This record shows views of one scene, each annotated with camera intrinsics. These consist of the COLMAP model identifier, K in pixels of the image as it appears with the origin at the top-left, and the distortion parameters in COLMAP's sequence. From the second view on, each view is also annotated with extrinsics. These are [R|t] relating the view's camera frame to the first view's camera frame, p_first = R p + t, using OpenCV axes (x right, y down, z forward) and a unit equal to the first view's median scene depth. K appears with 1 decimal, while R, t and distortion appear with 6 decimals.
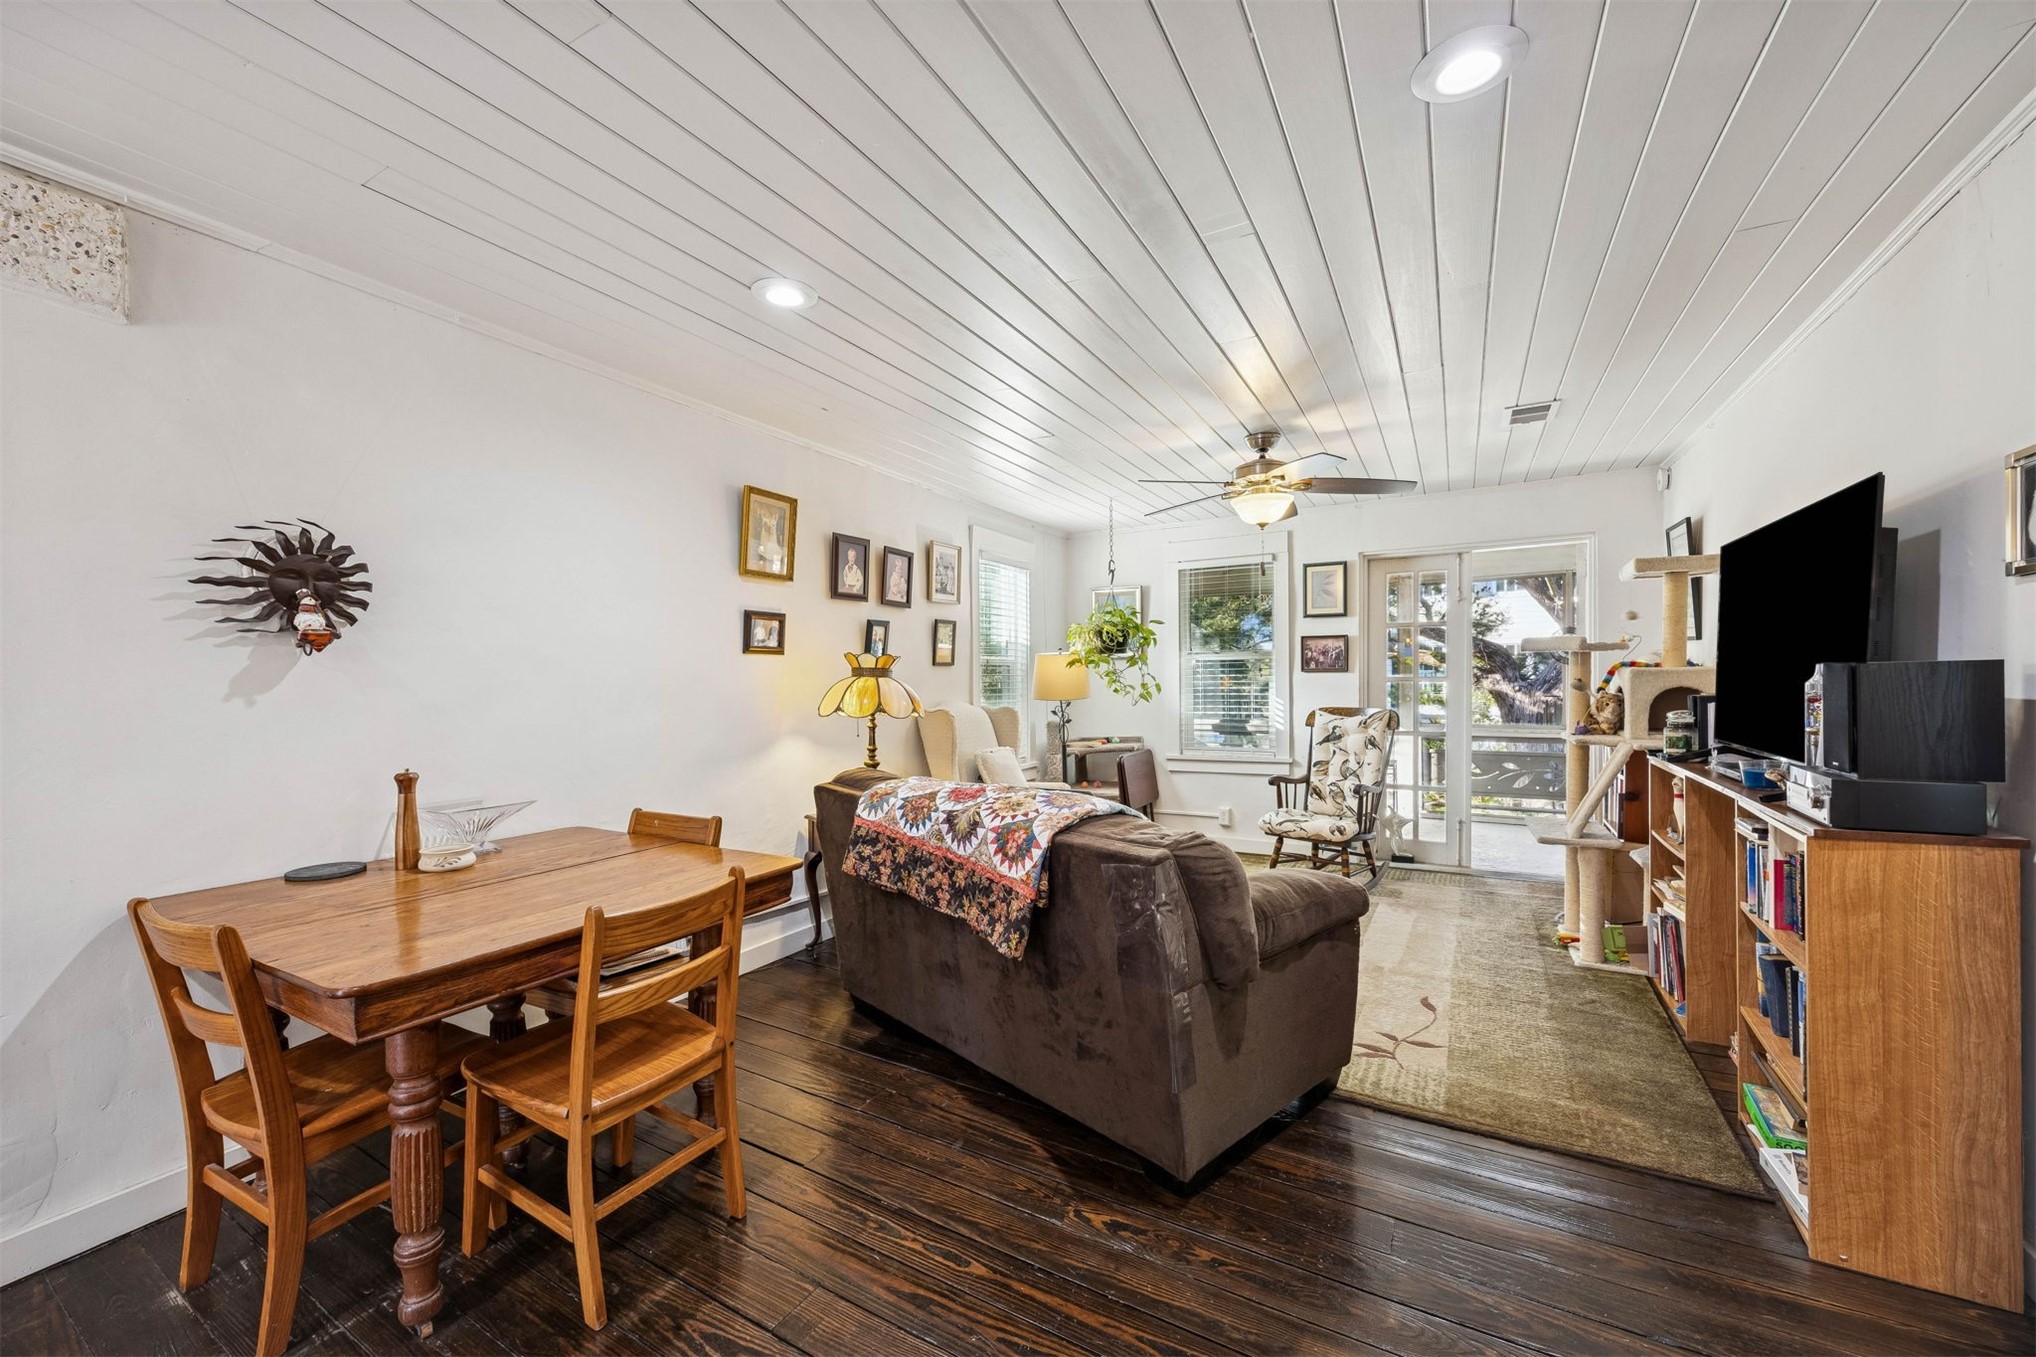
lens RADIAL K [[797.1, 0, 1017.4], [0, 797.1, 689.5], [0, 0, 1]] dist [-0.002040, 0.000068]
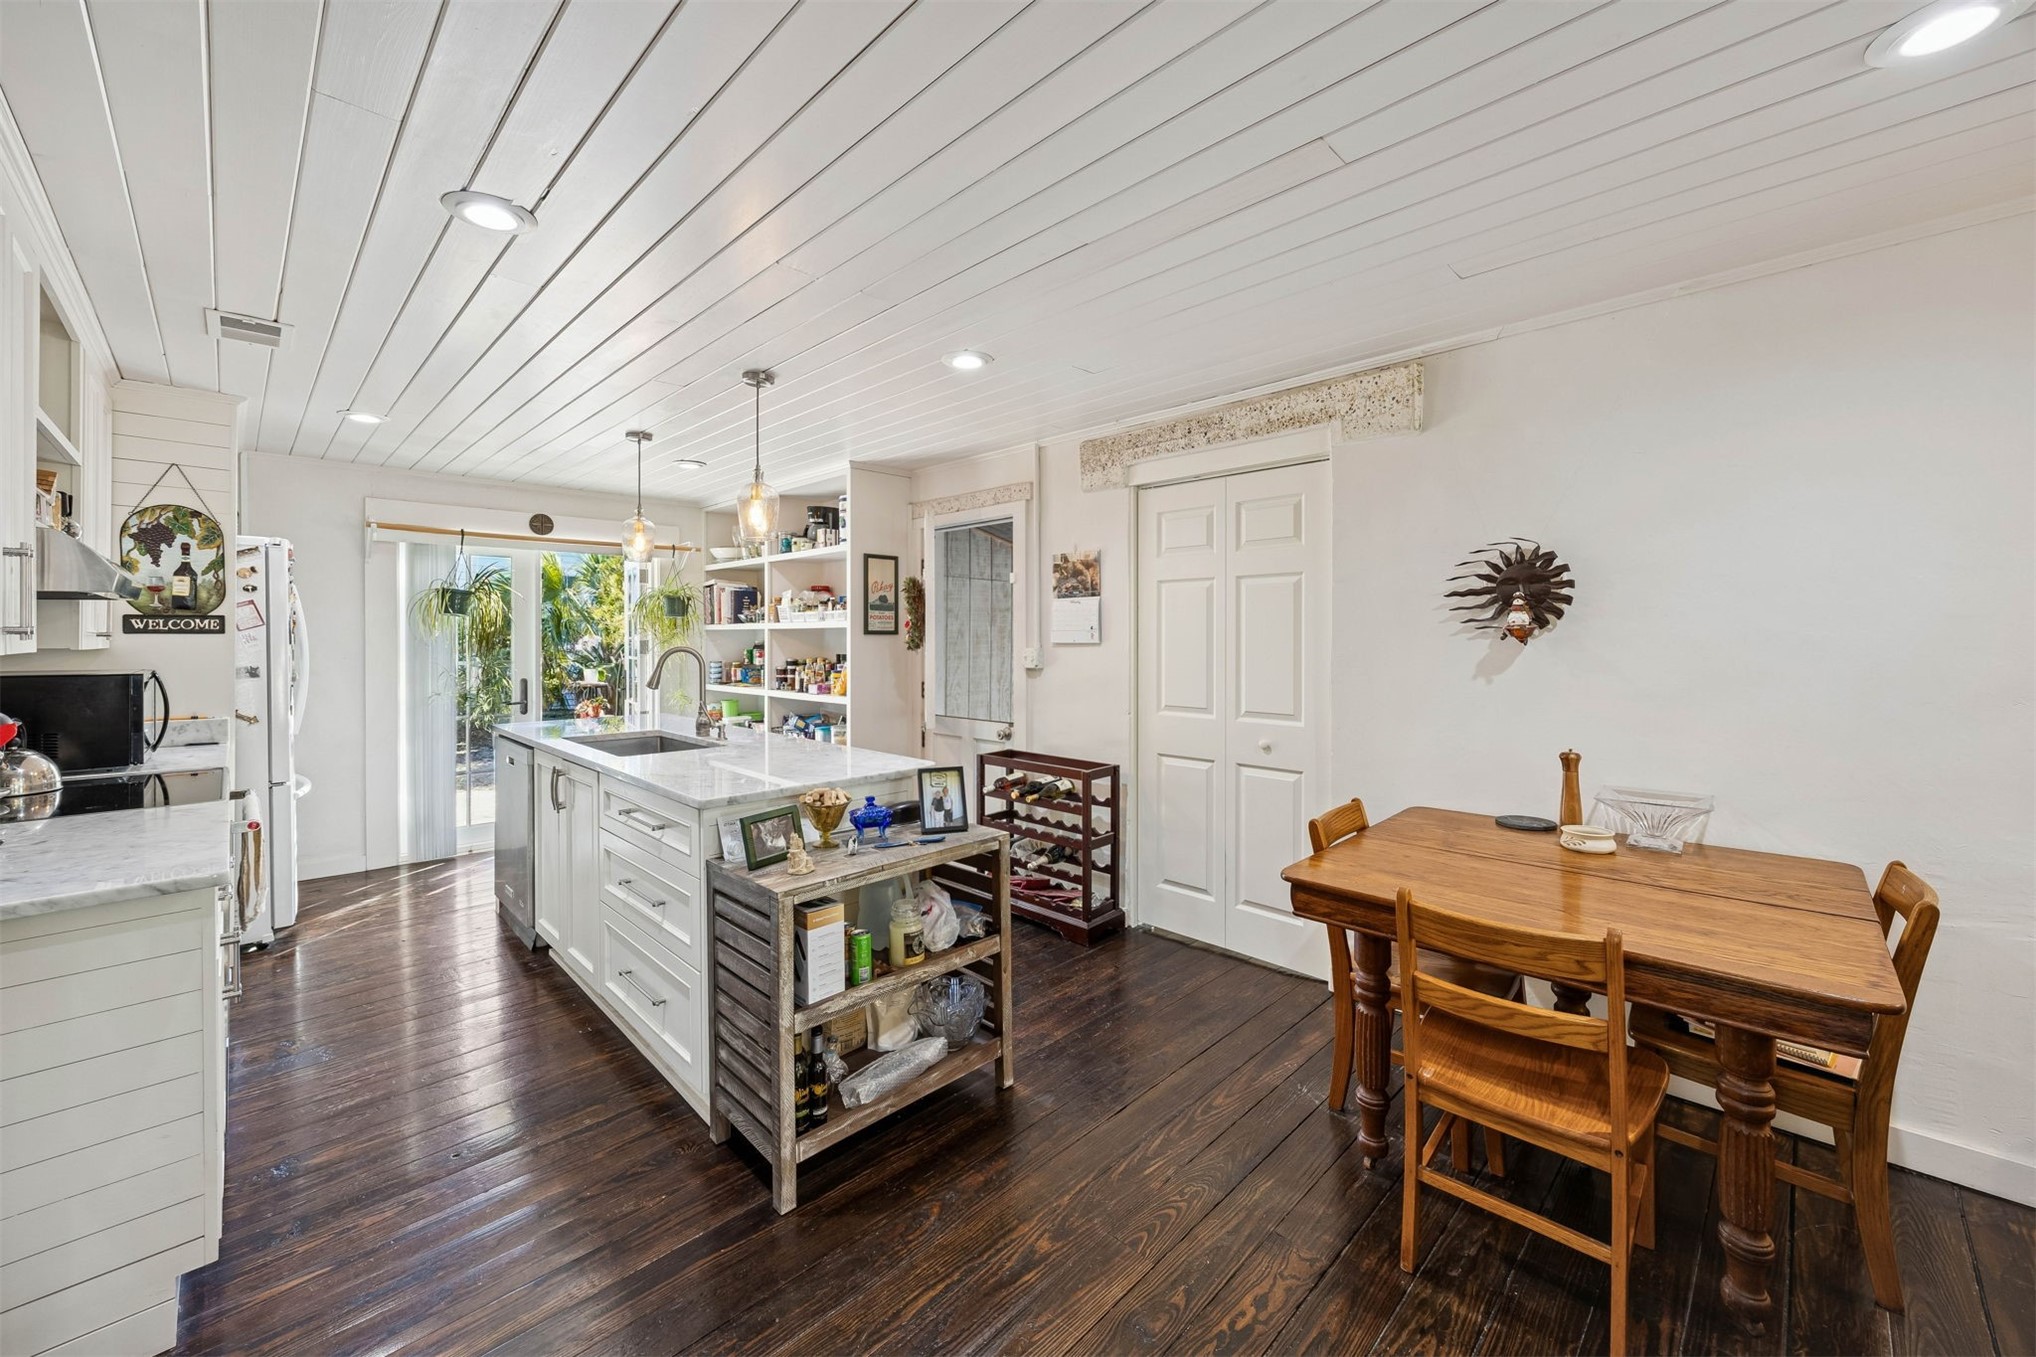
lens RADIAL K [[806.6, 0, 1027.1], [0, 806.6, 634.7], [0, 0, 1]] dist [-0.001557, 0.000199]
pose [[-0.277772, 0.007675, -0.960616, 0.508437], [-0.003999, 0.999950, 0.009146, -0.065890], [0.960639, 0.006382, -0.277728, 0.588284]]
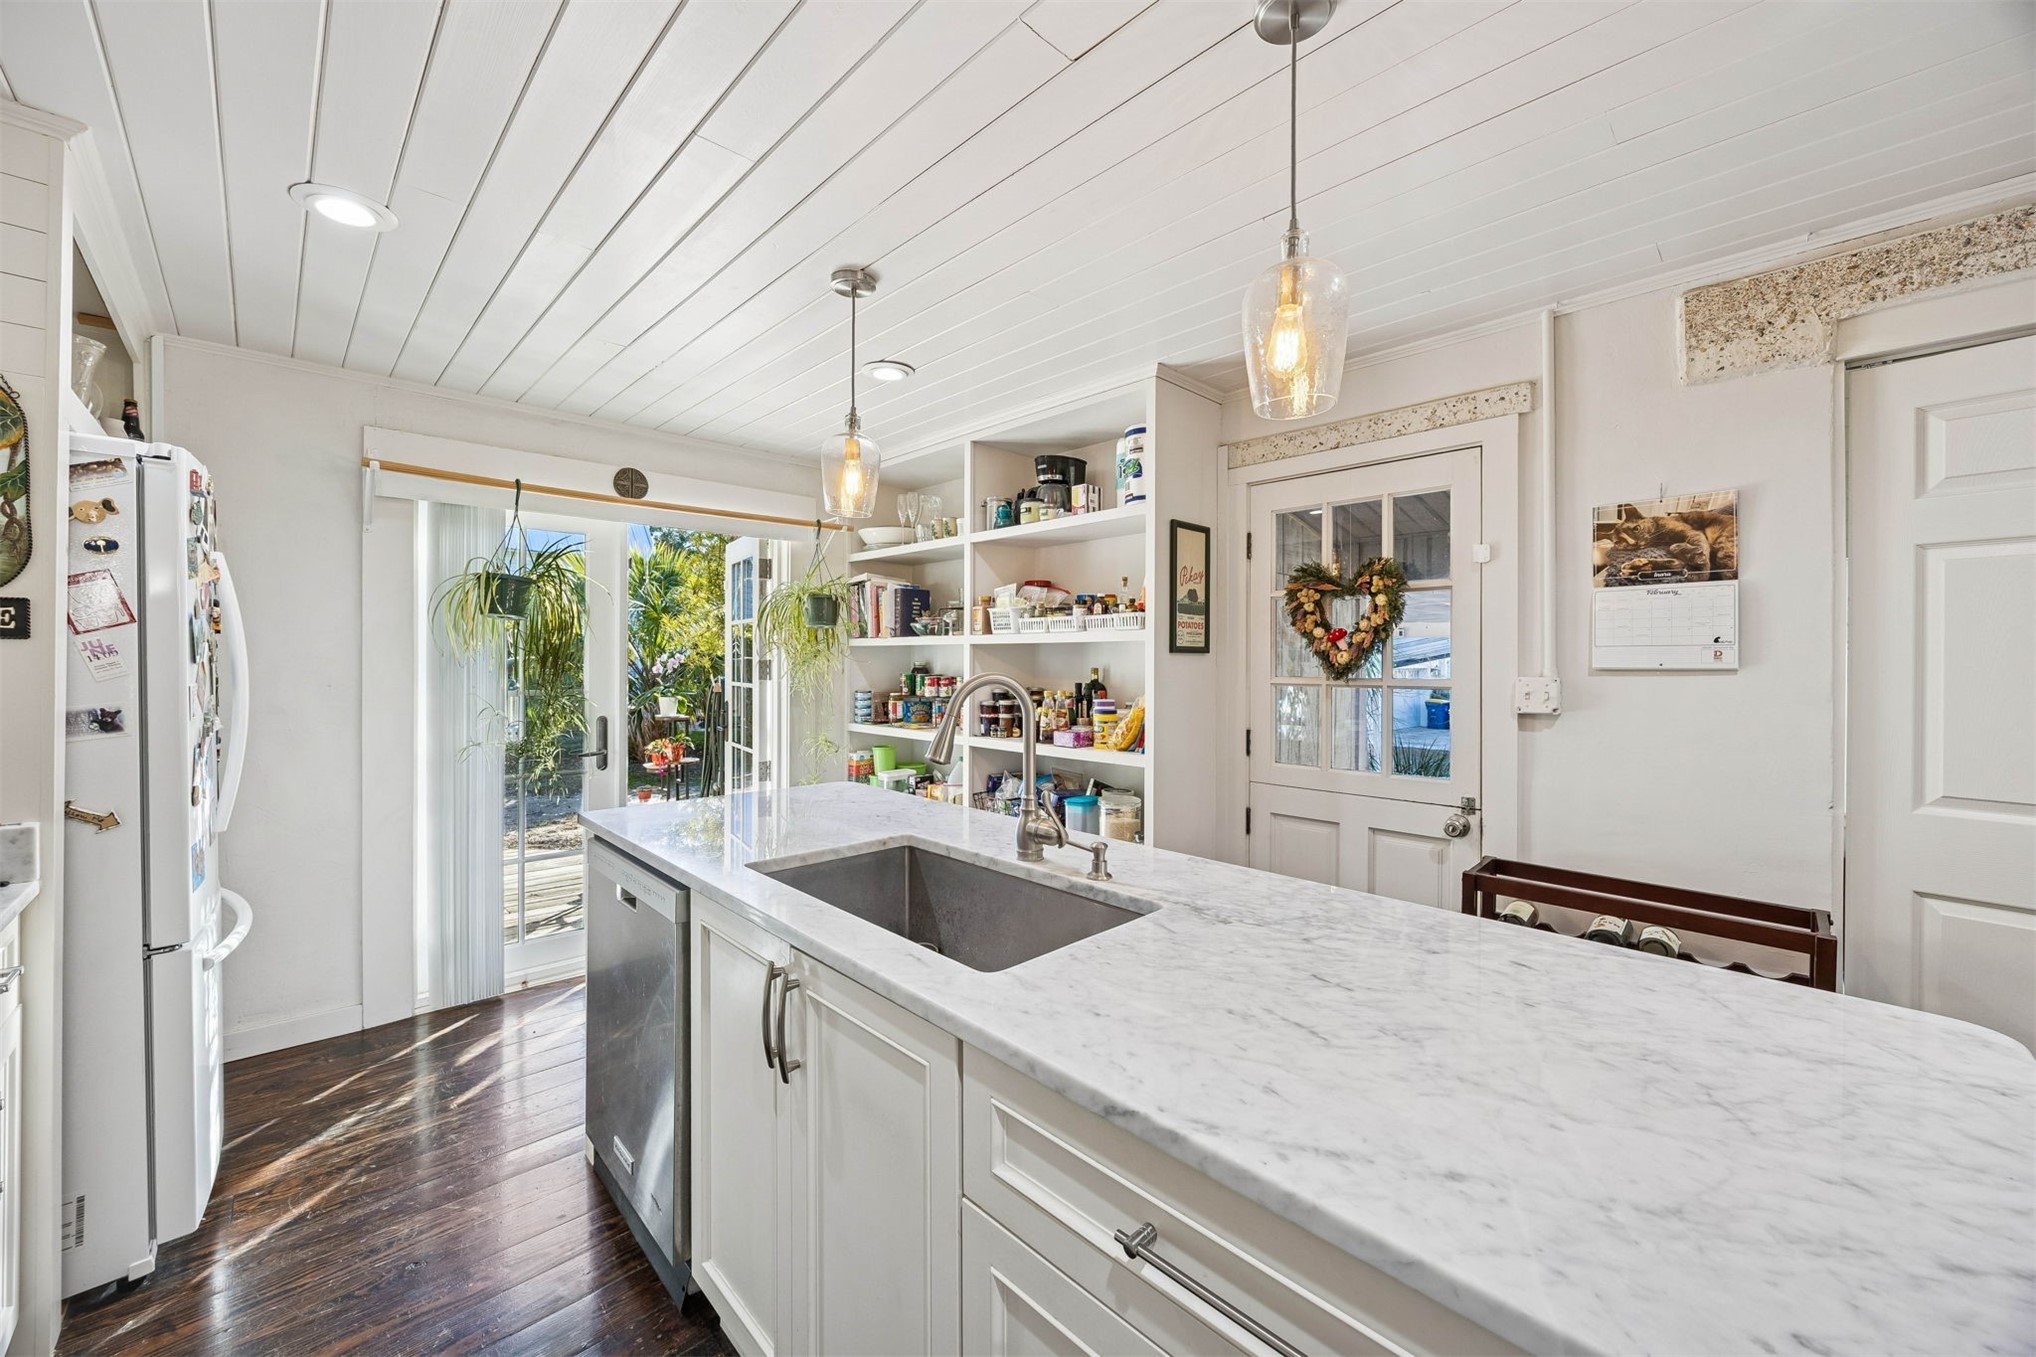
lens RADIAL K [[777.1, 0, 1011.3], [0, 777.1, 658.7], [0, 0, 1]] dist [-0.005229, 0.000043]
pose [[-0.293820, 0.006558, -0.955838, -0.150425], [-0.009594, 0.999906, 0.009810, -0.044786], [0.955813, 0.012052, -0.293729, -0.294028]]
